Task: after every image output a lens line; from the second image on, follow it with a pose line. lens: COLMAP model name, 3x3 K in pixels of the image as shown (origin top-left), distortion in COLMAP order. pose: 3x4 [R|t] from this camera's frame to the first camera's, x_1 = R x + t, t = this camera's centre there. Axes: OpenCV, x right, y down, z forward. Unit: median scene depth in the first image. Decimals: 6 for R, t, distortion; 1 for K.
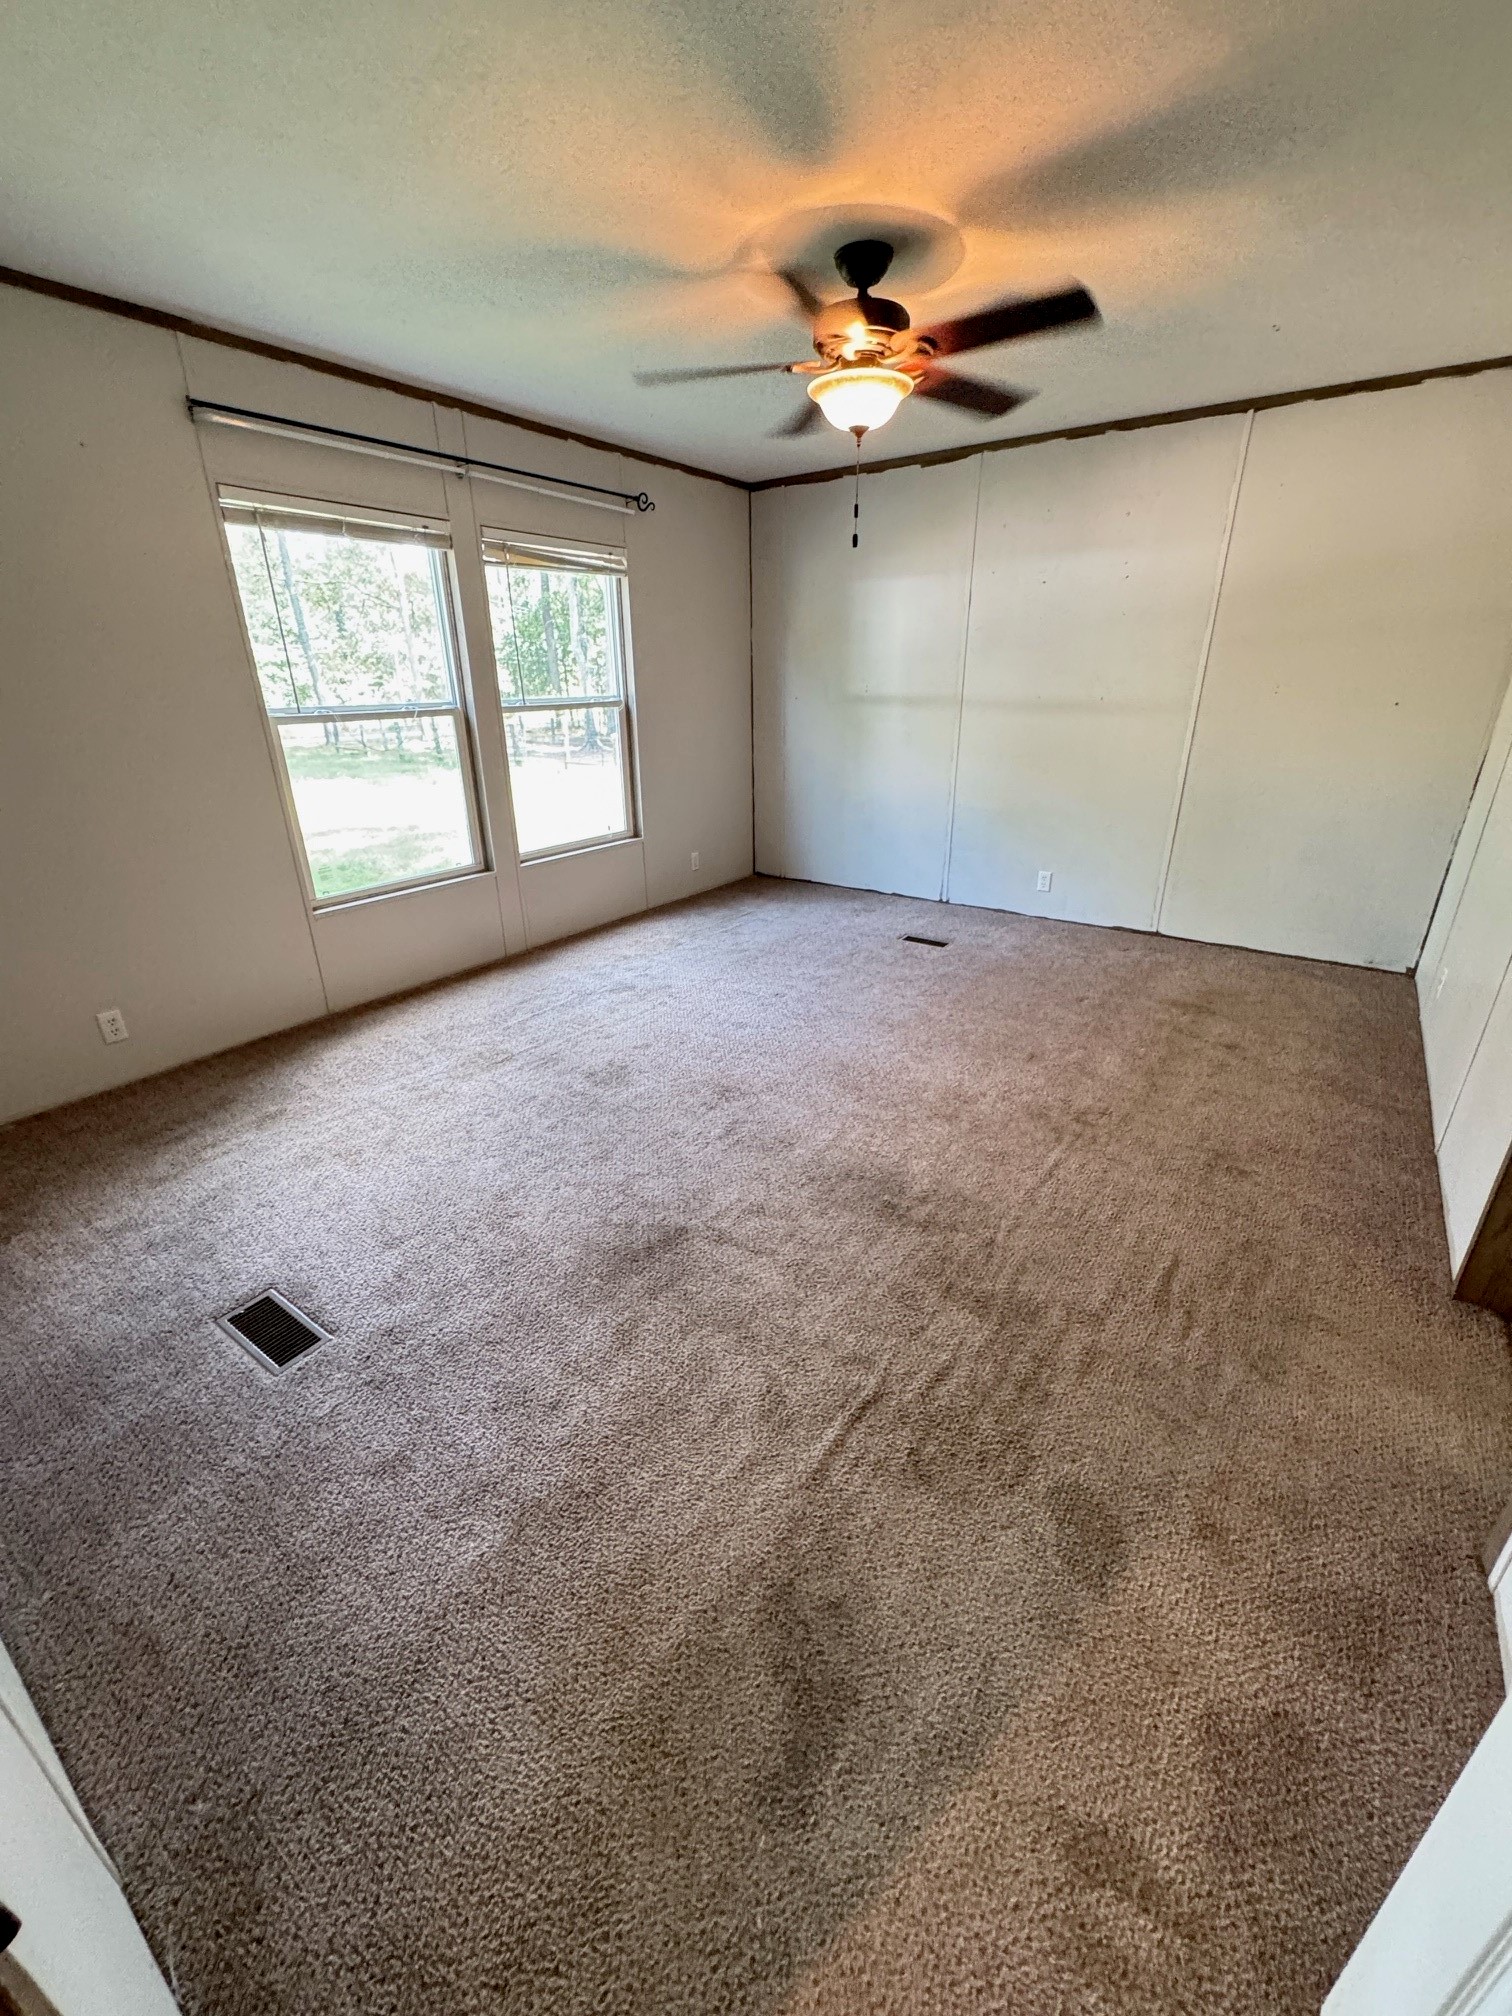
lens RADIAL K [[803.2, 0, 758.7], [0, 803.2, 1009.4], [0, 0, 1]] dist [-0.002359, 0.000550]
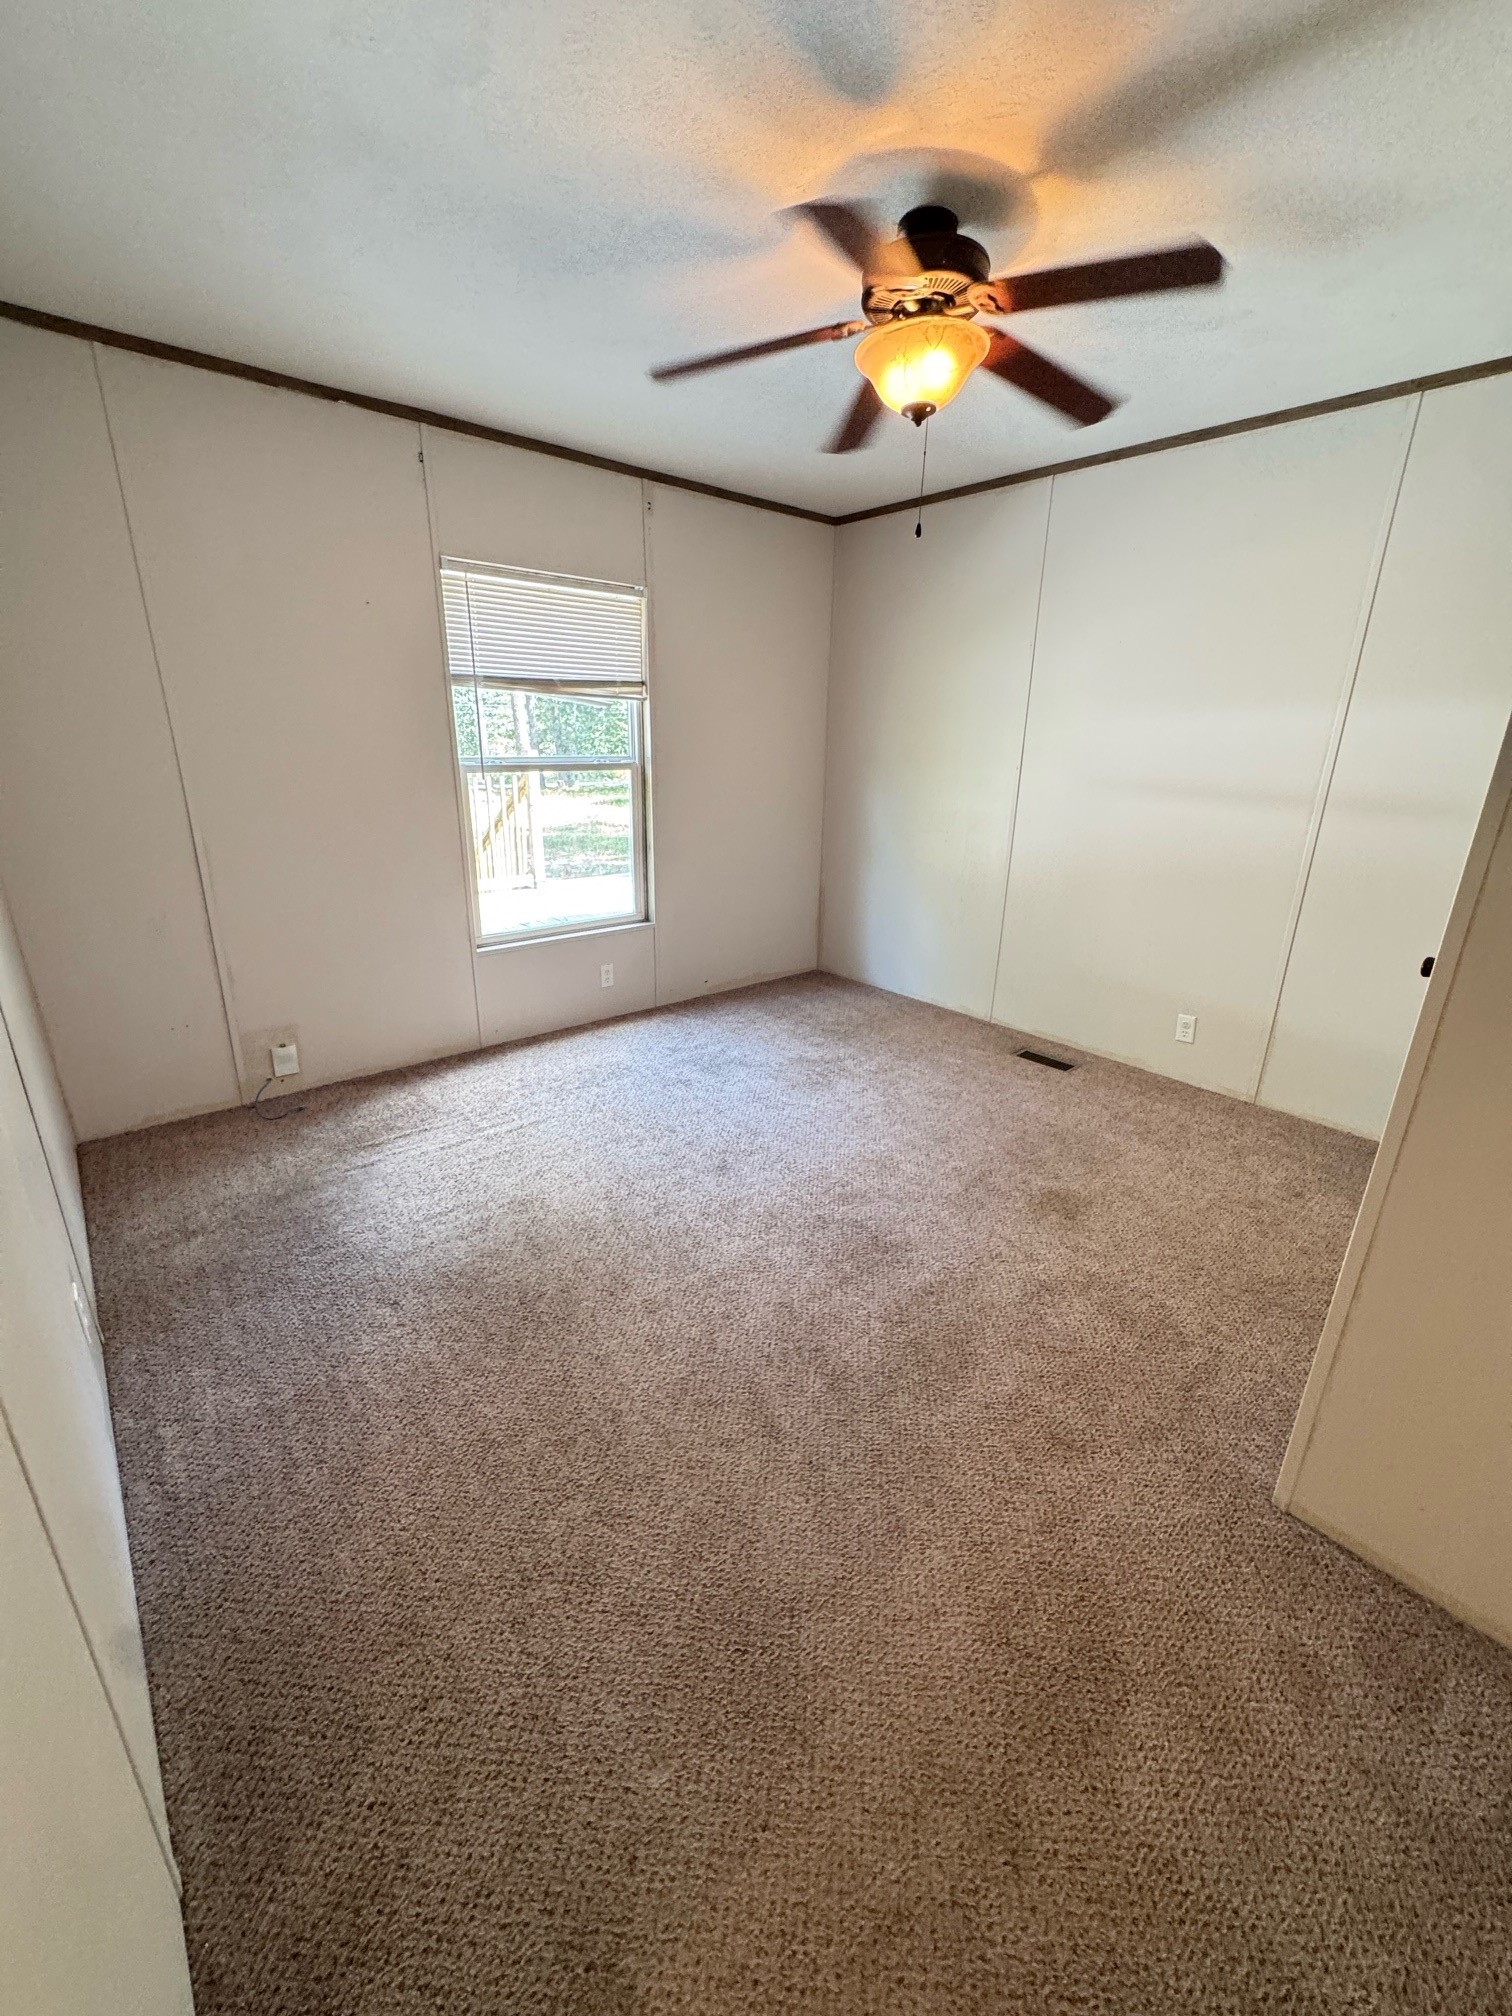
lens RADIAL K [[815.9, 0, 756.0], [0, 815.9, 1008.0], [0, 0, 1]] dist [0.001389, 0.003886]
pose [[0.969780, 0.097564, -0.223625, 0.151386], [-0.113641, 0.991699, -0.060158, -0.080928], [0.215900, 0.083753, 0.972817, 0.190308]]
